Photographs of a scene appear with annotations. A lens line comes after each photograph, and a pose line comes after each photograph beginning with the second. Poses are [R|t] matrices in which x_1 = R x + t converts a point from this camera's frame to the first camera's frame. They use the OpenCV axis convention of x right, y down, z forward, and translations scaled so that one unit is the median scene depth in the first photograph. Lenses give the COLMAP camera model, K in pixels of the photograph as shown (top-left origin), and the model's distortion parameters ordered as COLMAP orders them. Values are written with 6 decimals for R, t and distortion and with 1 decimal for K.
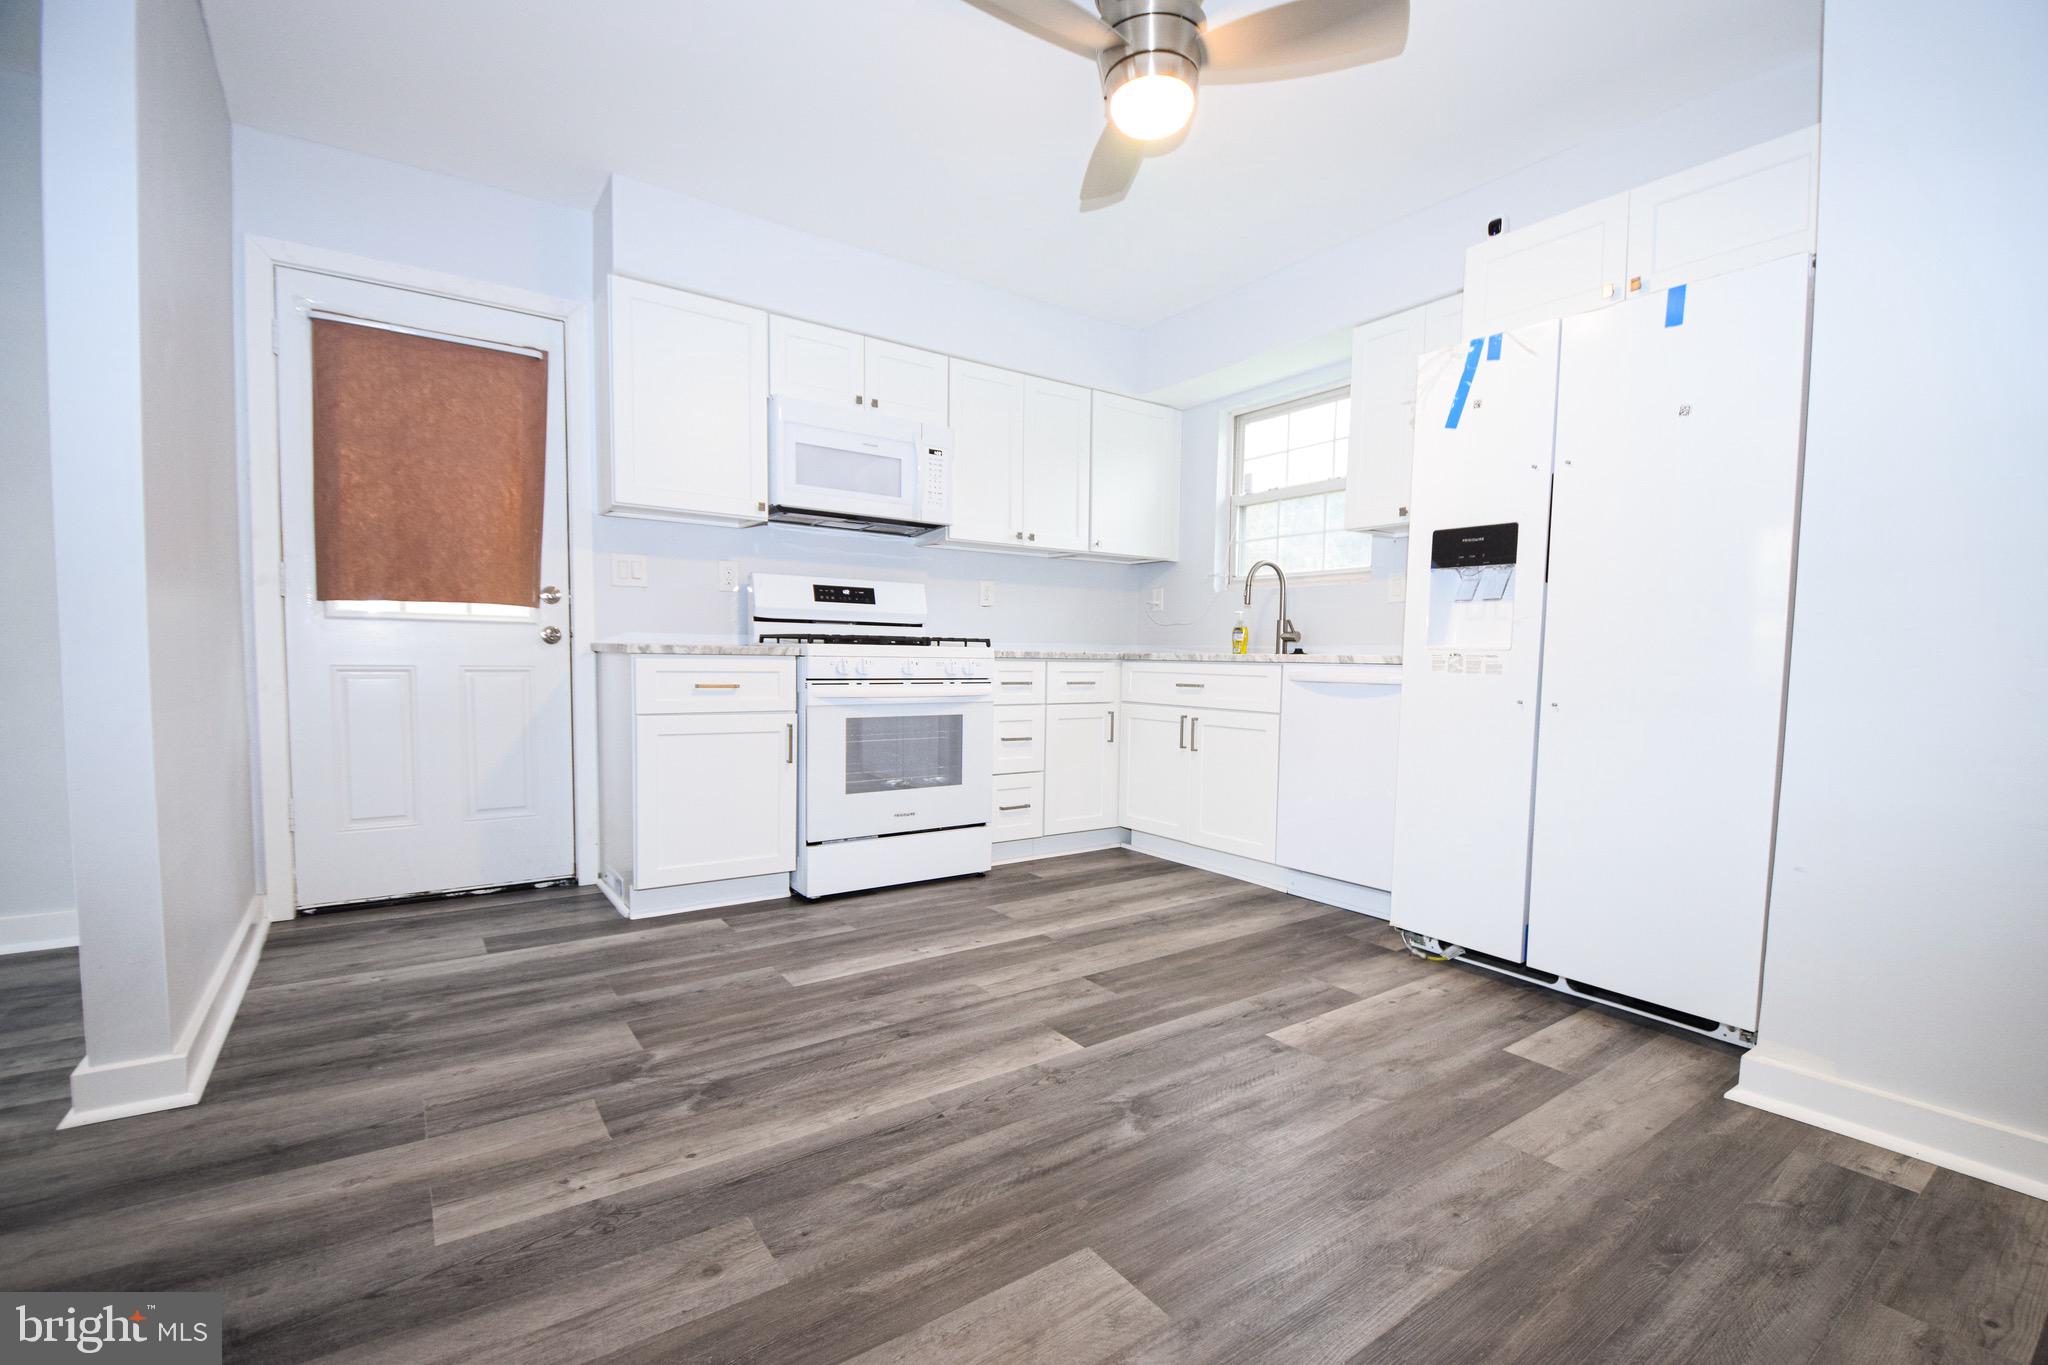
lens RADIAL K [[896.4, 0, 1053.9], [0, 896.4, 718.3], [0, 0, 1]] dist [0.020771, -0.028169]
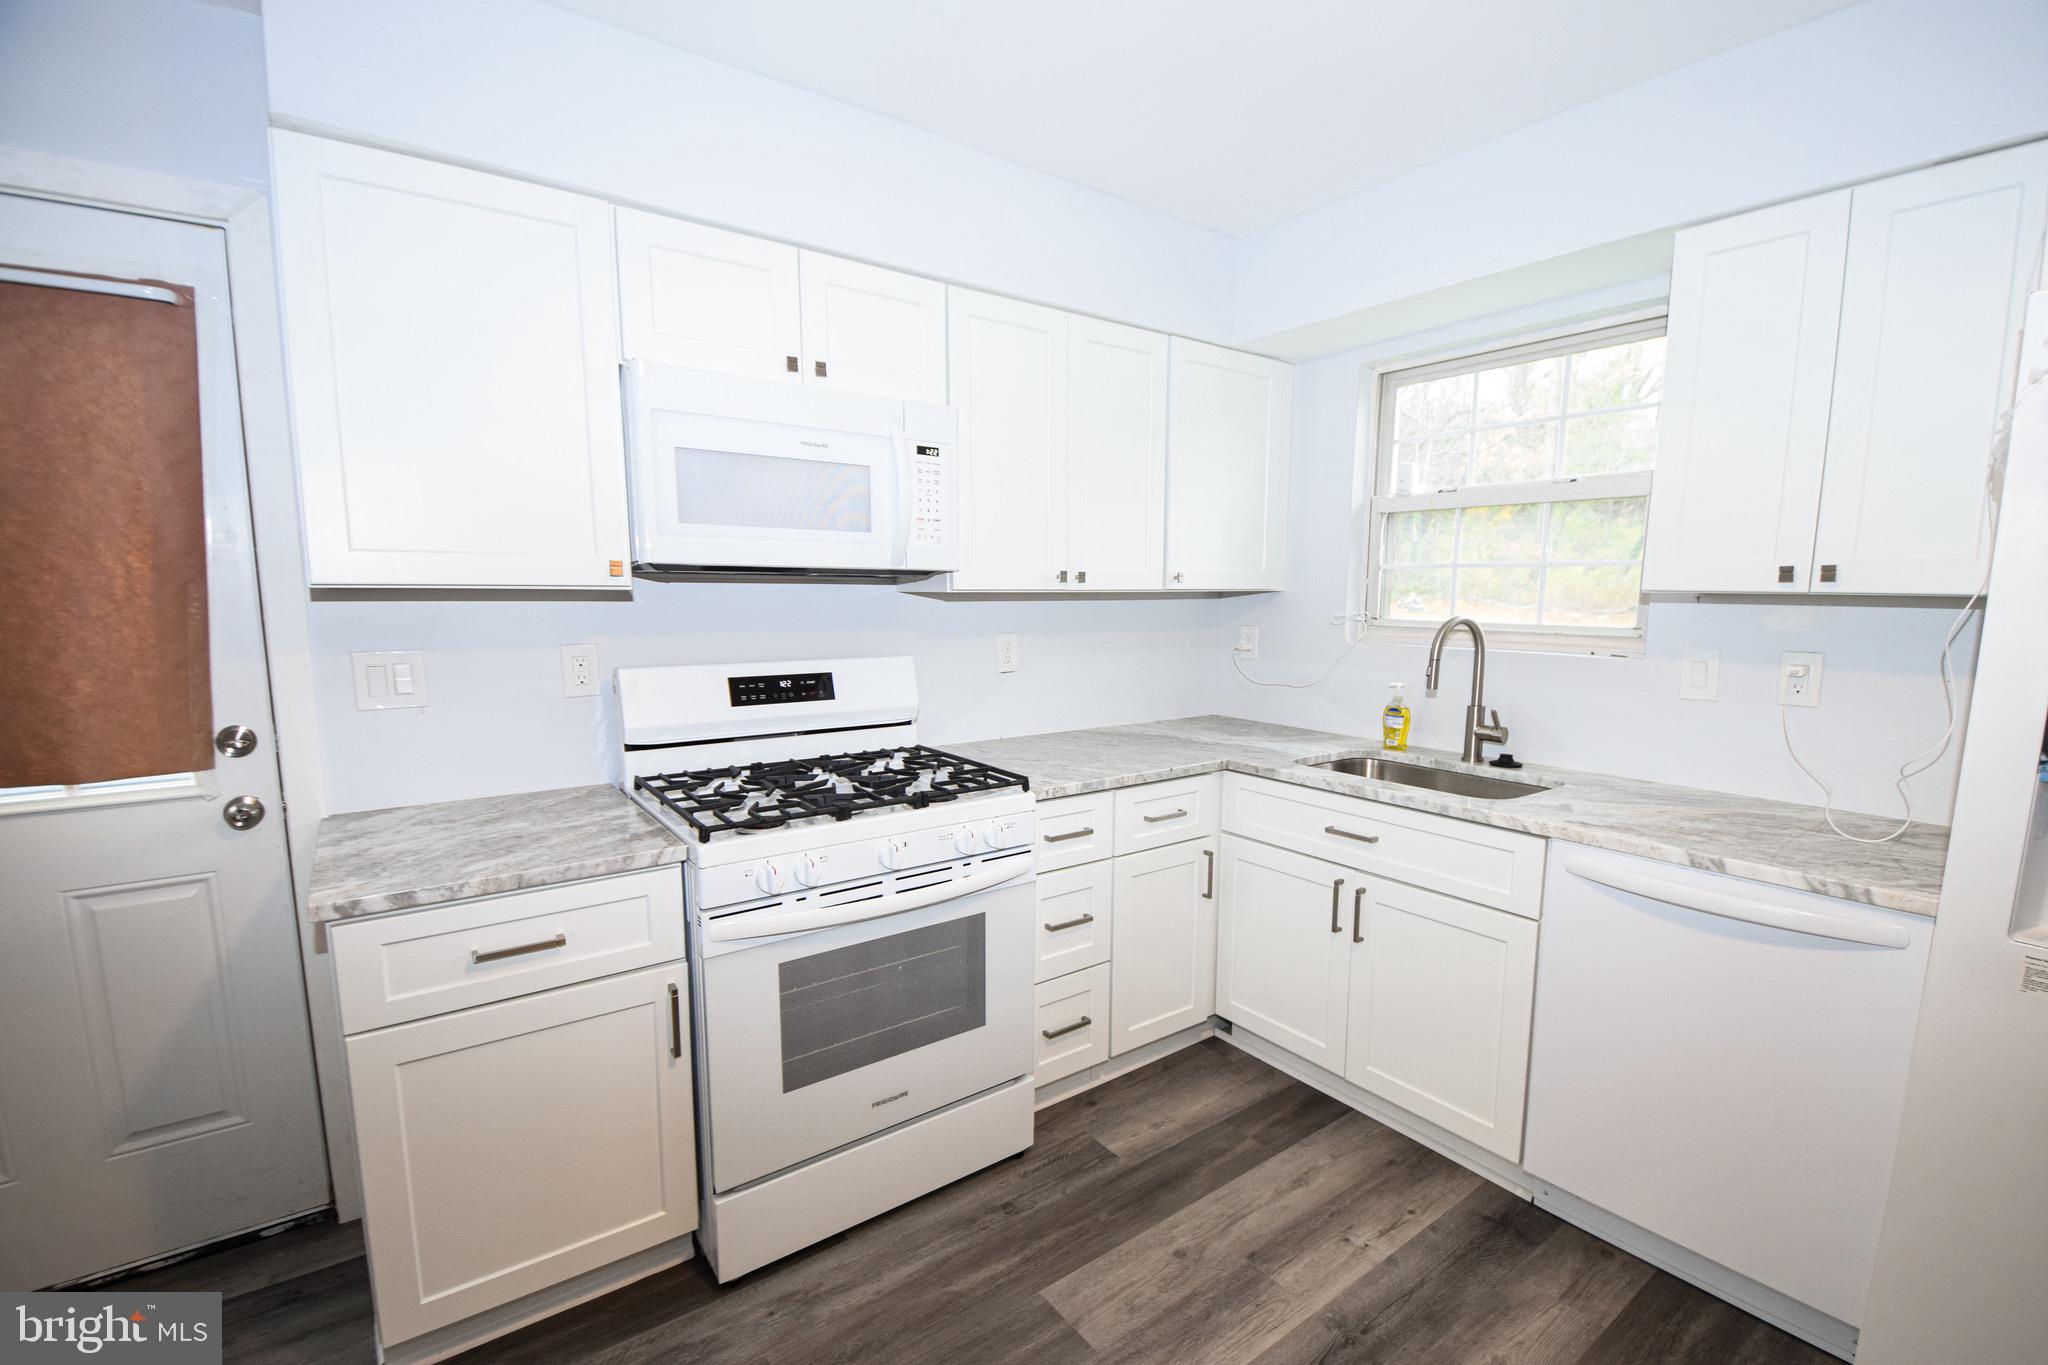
lens RADIAL K [[896.4, 0, 1053.9], [0, 896.4, 718.3], [0, 0, 1]] dist [0.020771, -0.028169]
pose [[0.999809, -0.012669, 0.014888, -0.066557], [0.011568, 0.997352, 0.071803, -0.180202], [-0.015758, -0.071617, 0.997308, 0.440472]]
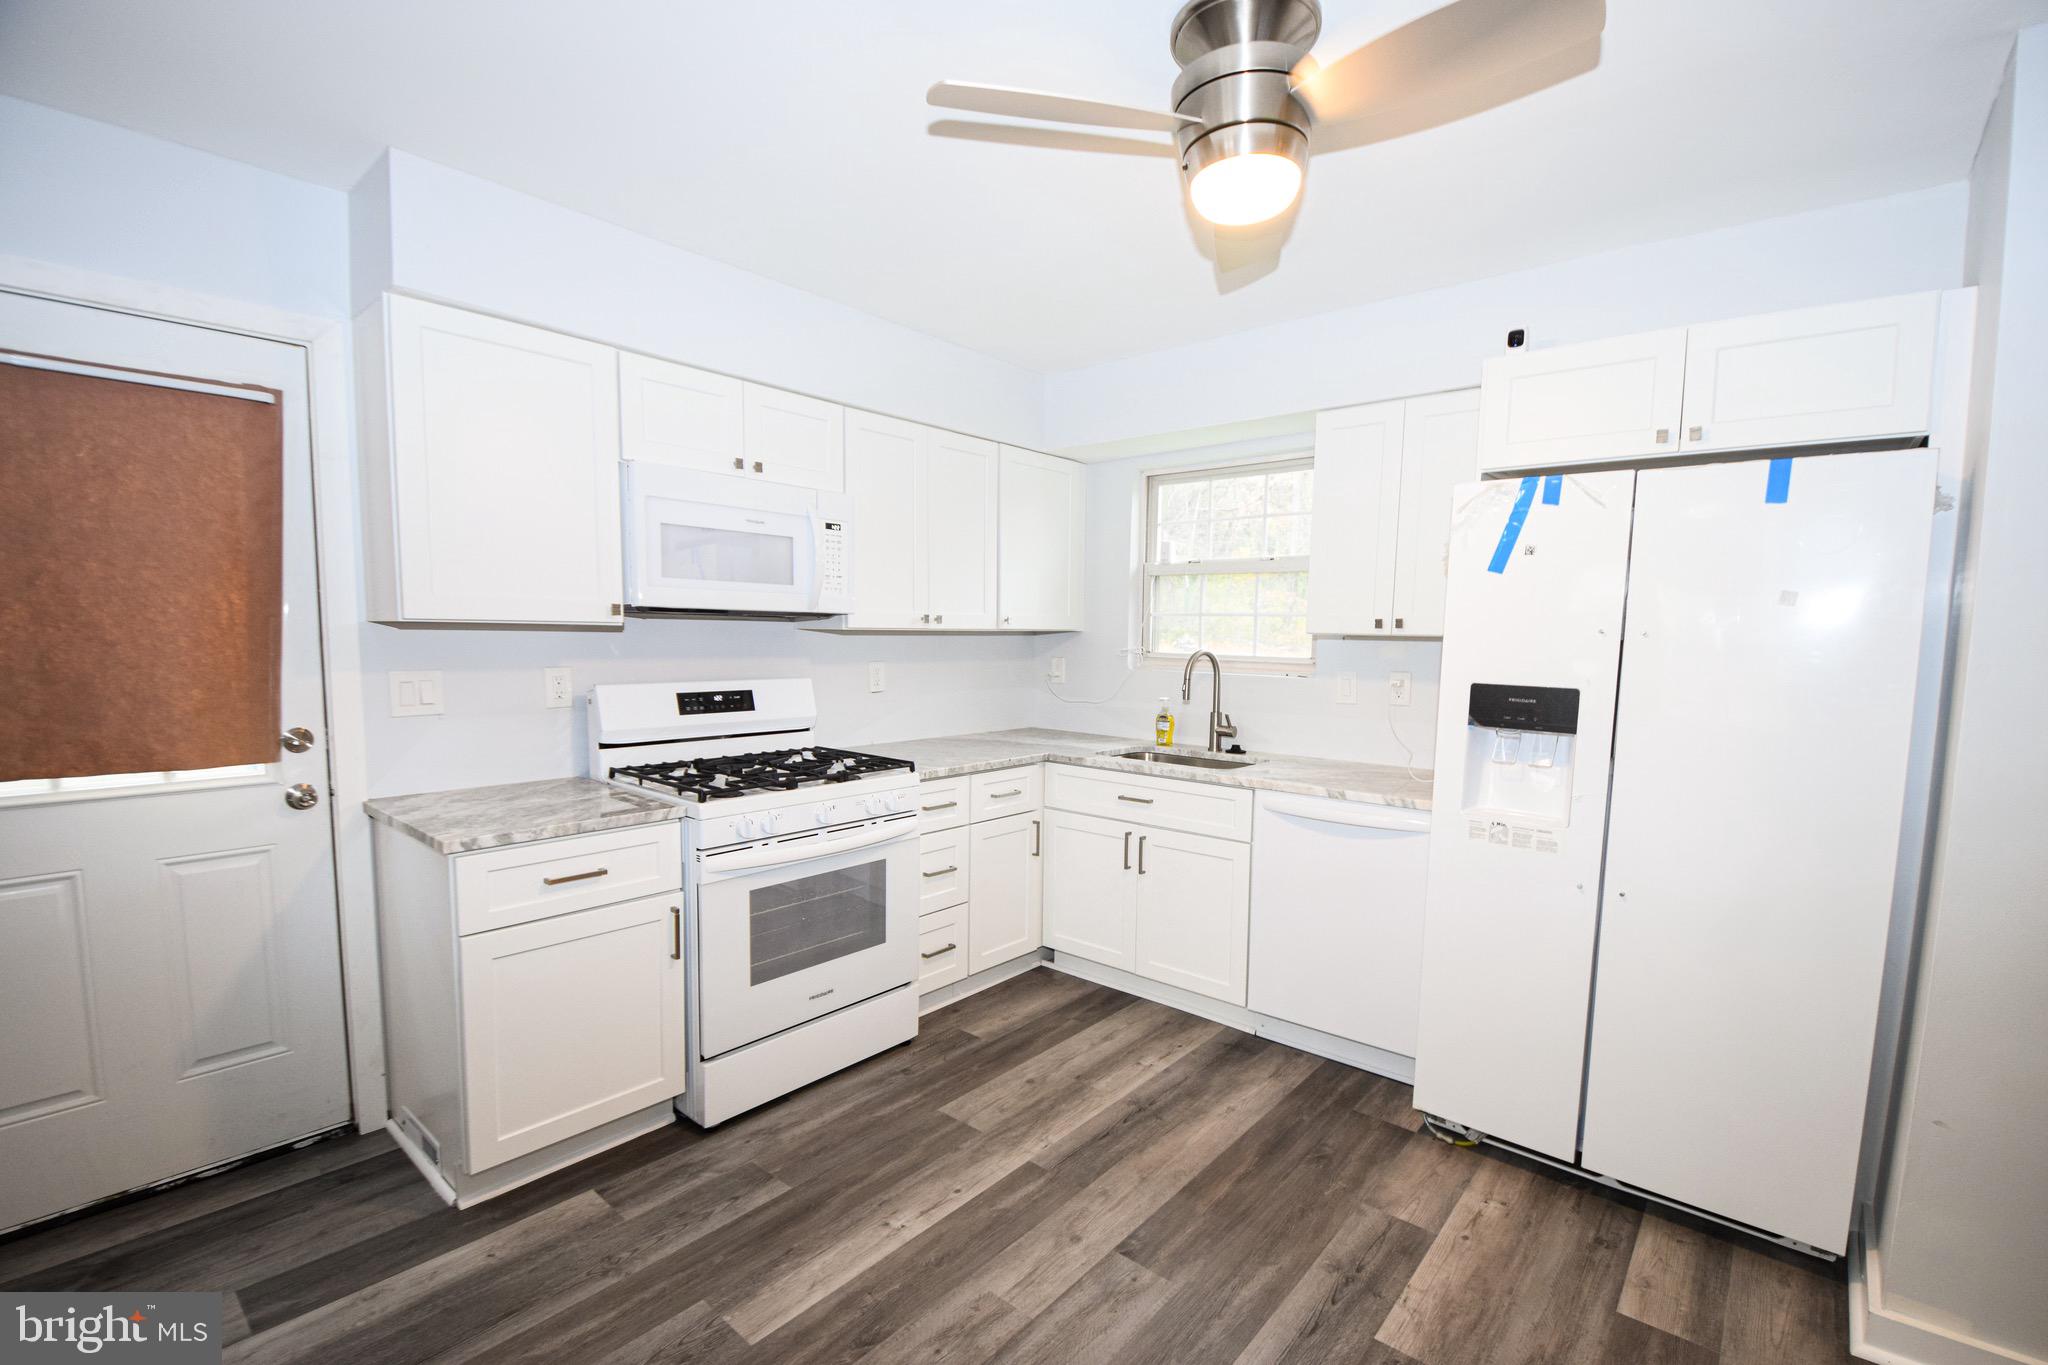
lens RADIAL K [[896.4, 0, 1053.9], [0, 896.4, 718.3], [0, 0, 1]] dist [0.020771, -0.028169]
pose [[0.970224, -0.024072, 0.241010, -0.153615], [0.016846, 0.999346, 0.031998, -0.162533], [-0.241622, -0.026985, 0.969995, 0.180272]]
